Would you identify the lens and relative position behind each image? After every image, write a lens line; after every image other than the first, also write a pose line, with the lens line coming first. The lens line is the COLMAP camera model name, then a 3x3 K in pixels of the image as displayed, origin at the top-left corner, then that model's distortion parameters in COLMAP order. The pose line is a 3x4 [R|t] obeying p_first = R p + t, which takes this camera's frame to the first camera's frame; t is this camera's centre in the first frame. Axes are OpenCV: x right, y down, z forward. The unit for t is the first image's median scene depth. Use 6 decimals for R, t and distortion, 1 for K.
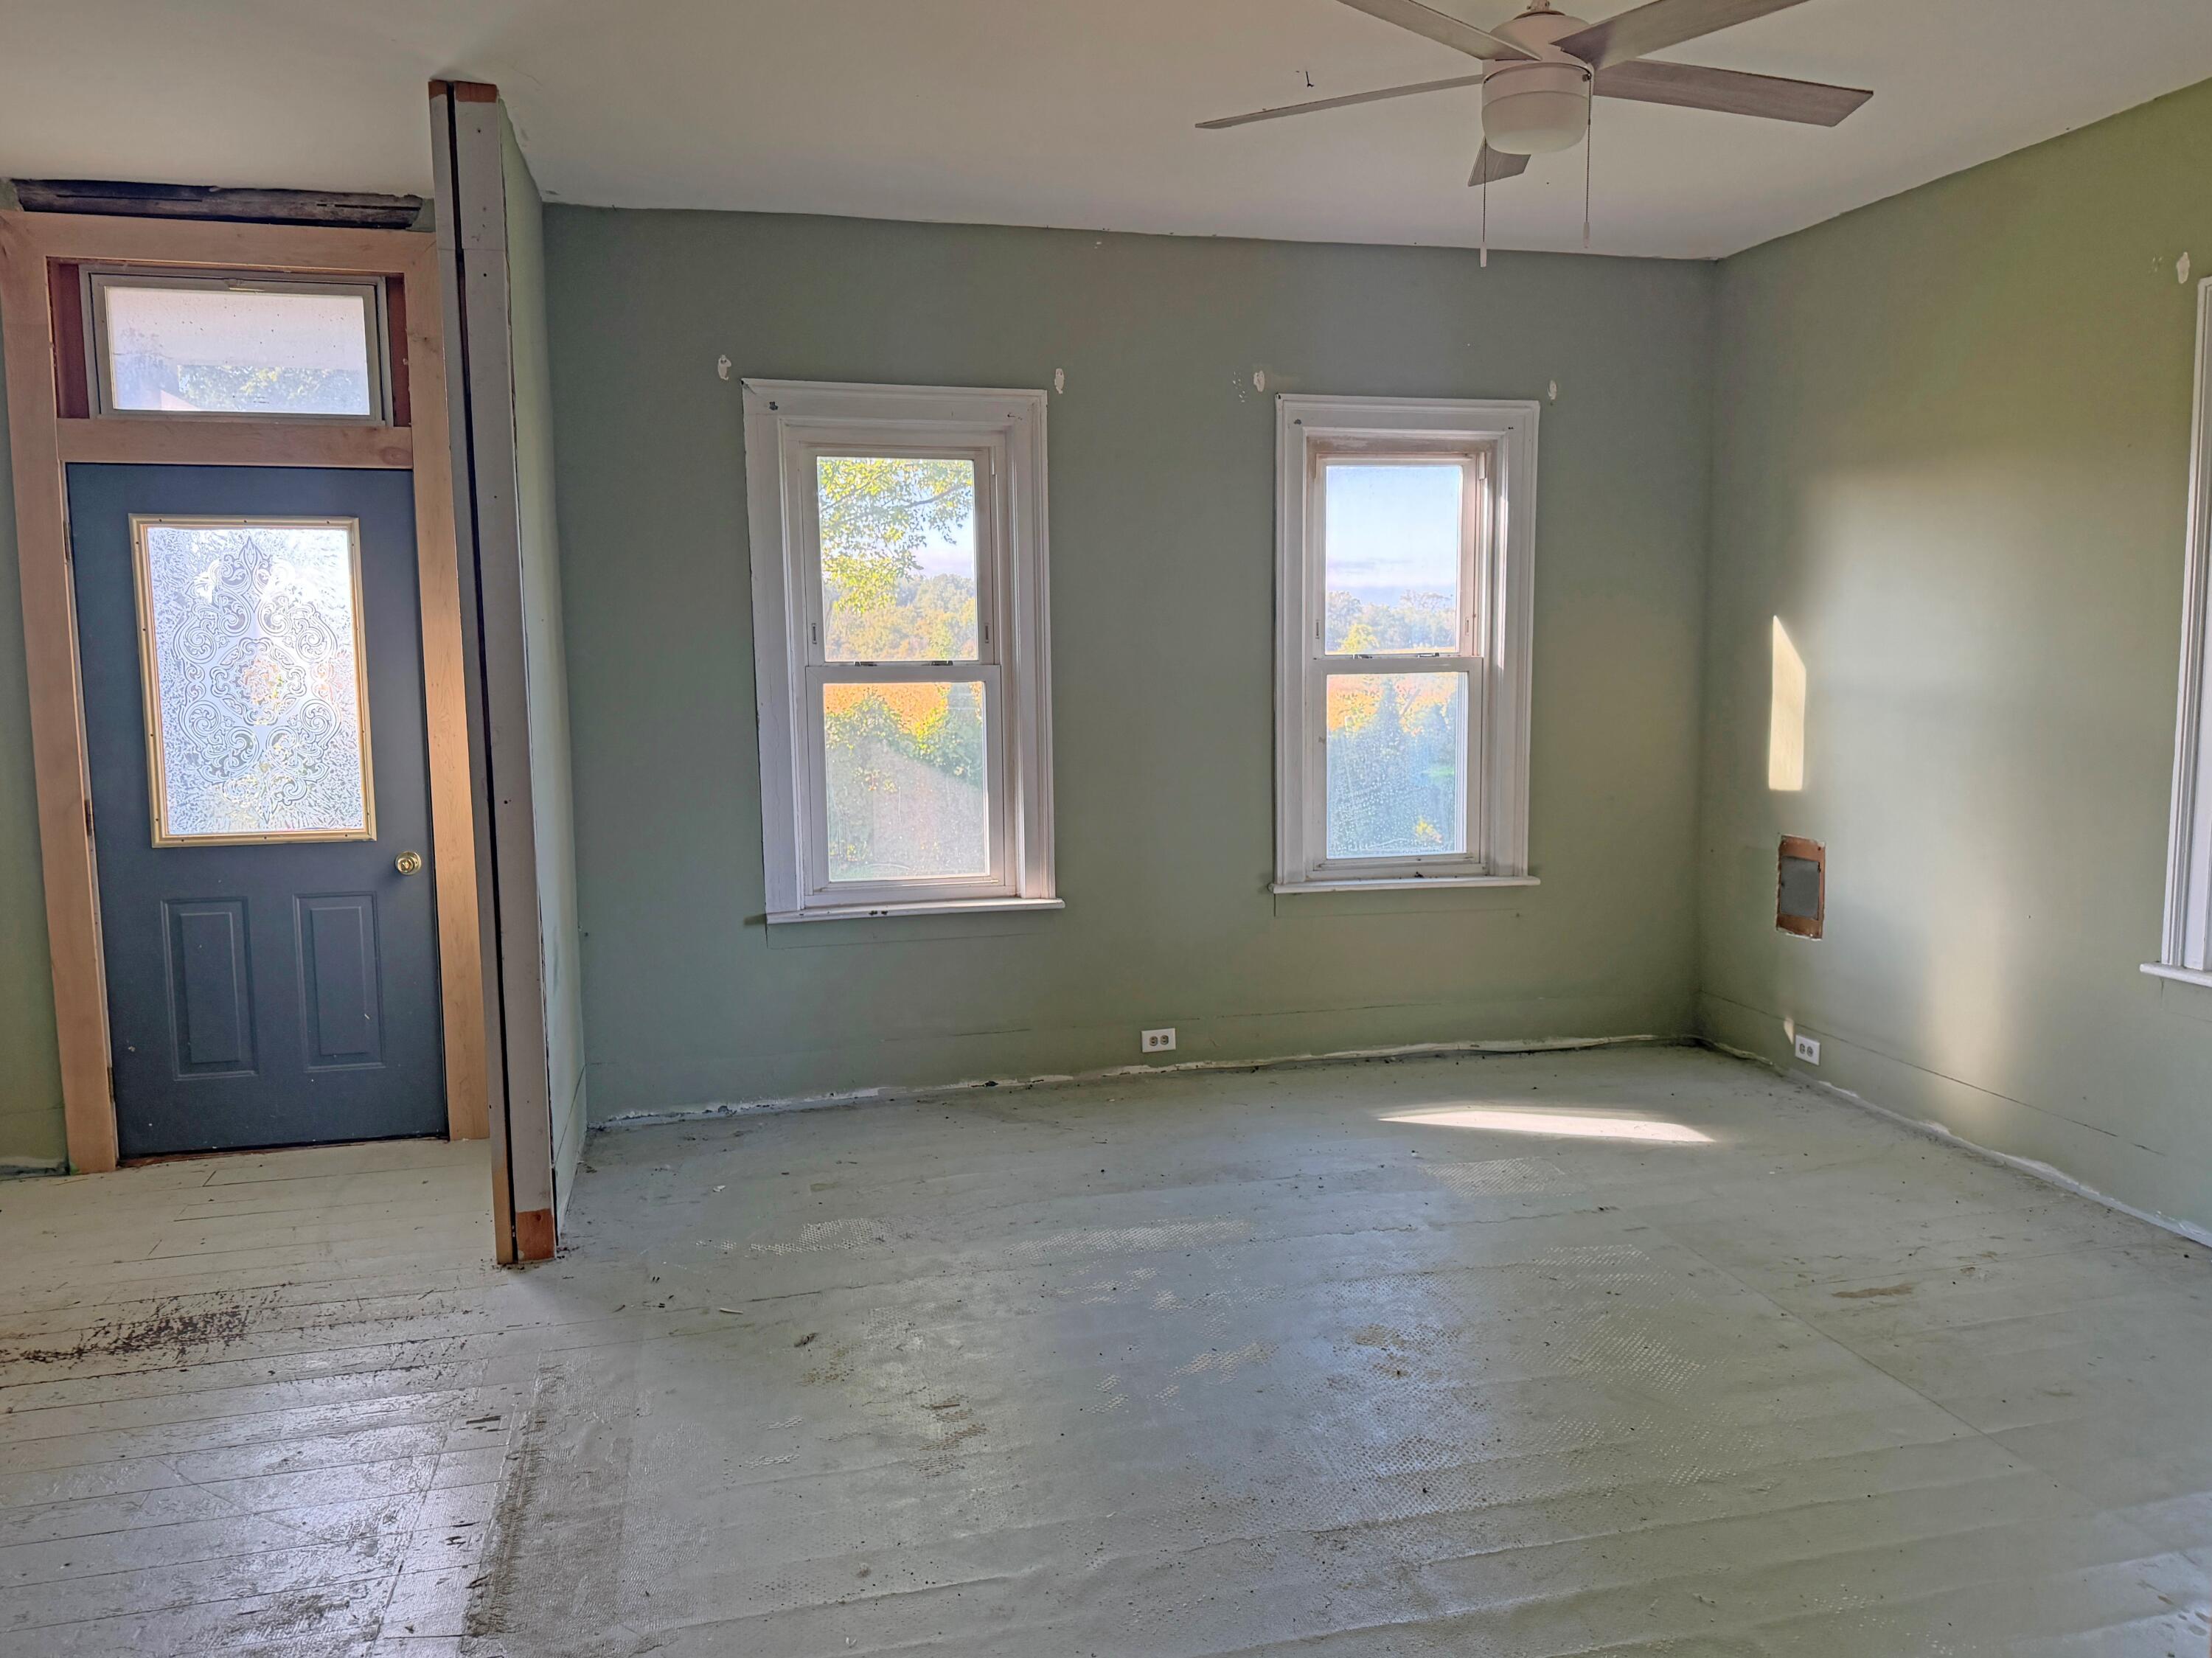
lens RADIAL K [[1582.8, 0, 1100.2], [0, 1582.8, 818.2], [0, 0, 1]] dist [0.103164, -0.167978]
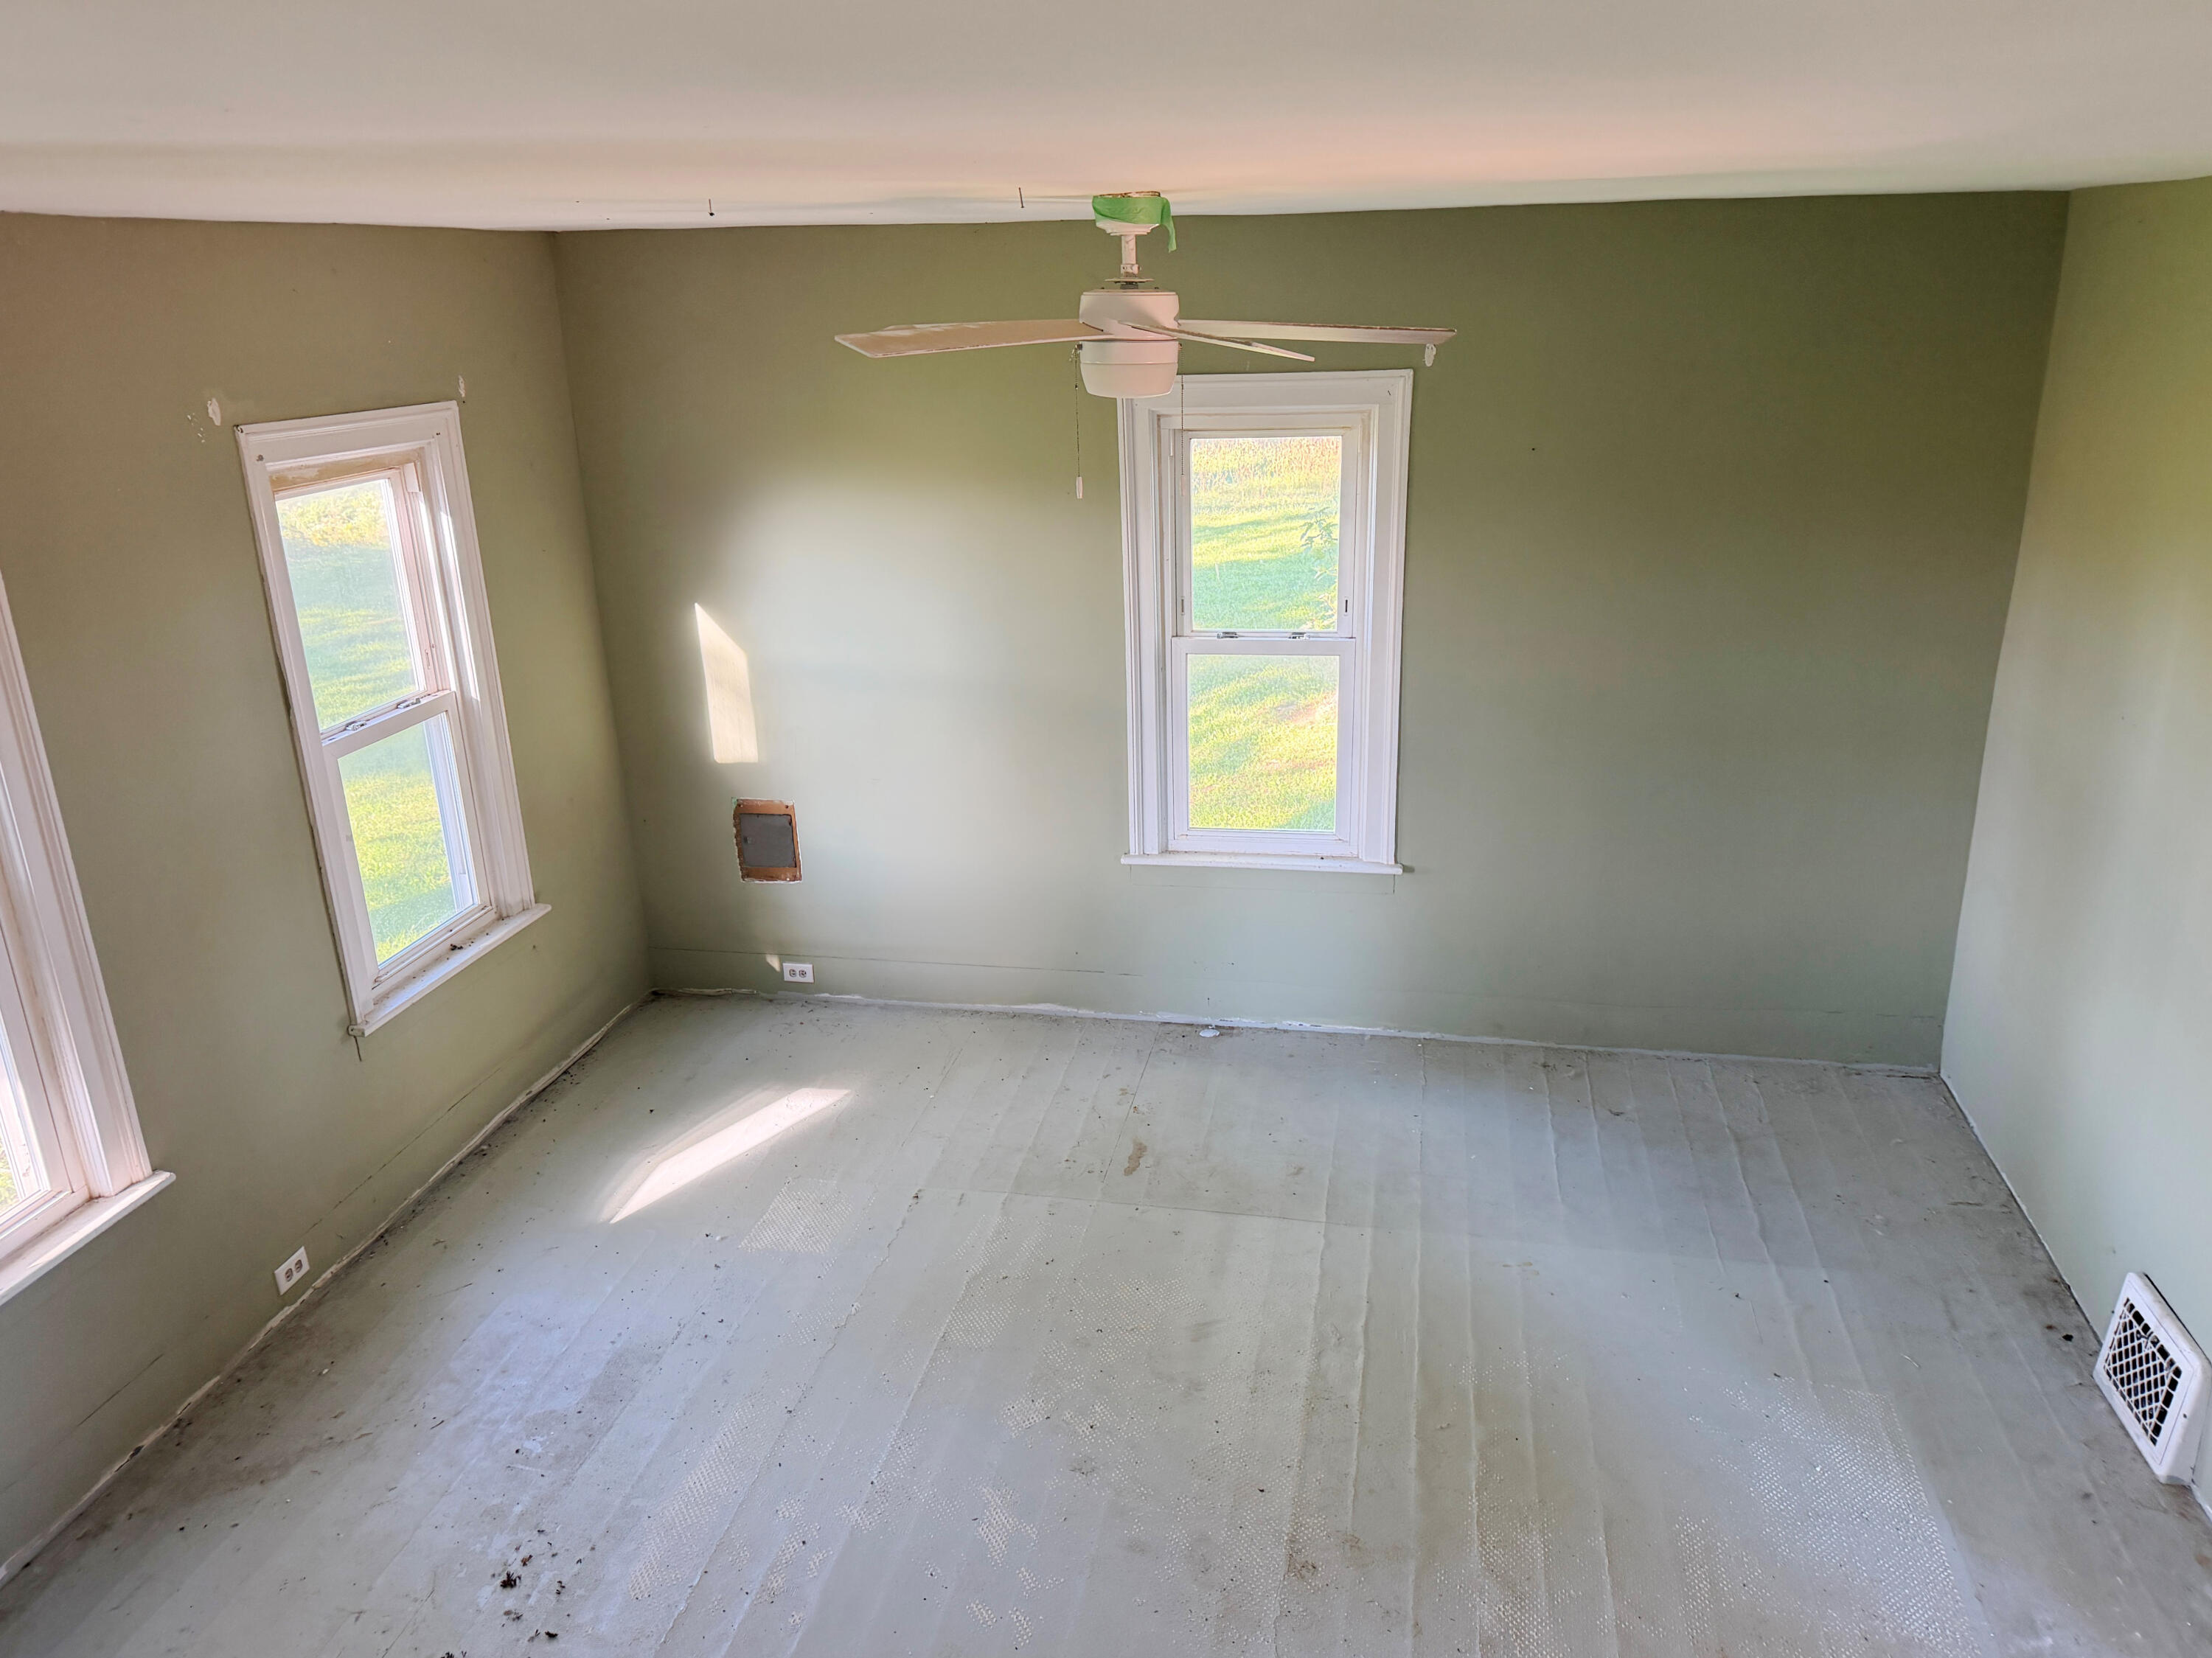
lens RADIAL K [[1582.8, 0, 1100.2], [0, 1582.8, 818.2], [0, 0, 1]] dist [0.103164, -0.167978]
pose [[0.413166, -0.292513, 0.862398, -0.419508], [0.122765, 0.956254, 0.265533, -0.236246], [-0.902343, -0.003837, 0.431002, 0.301010]]
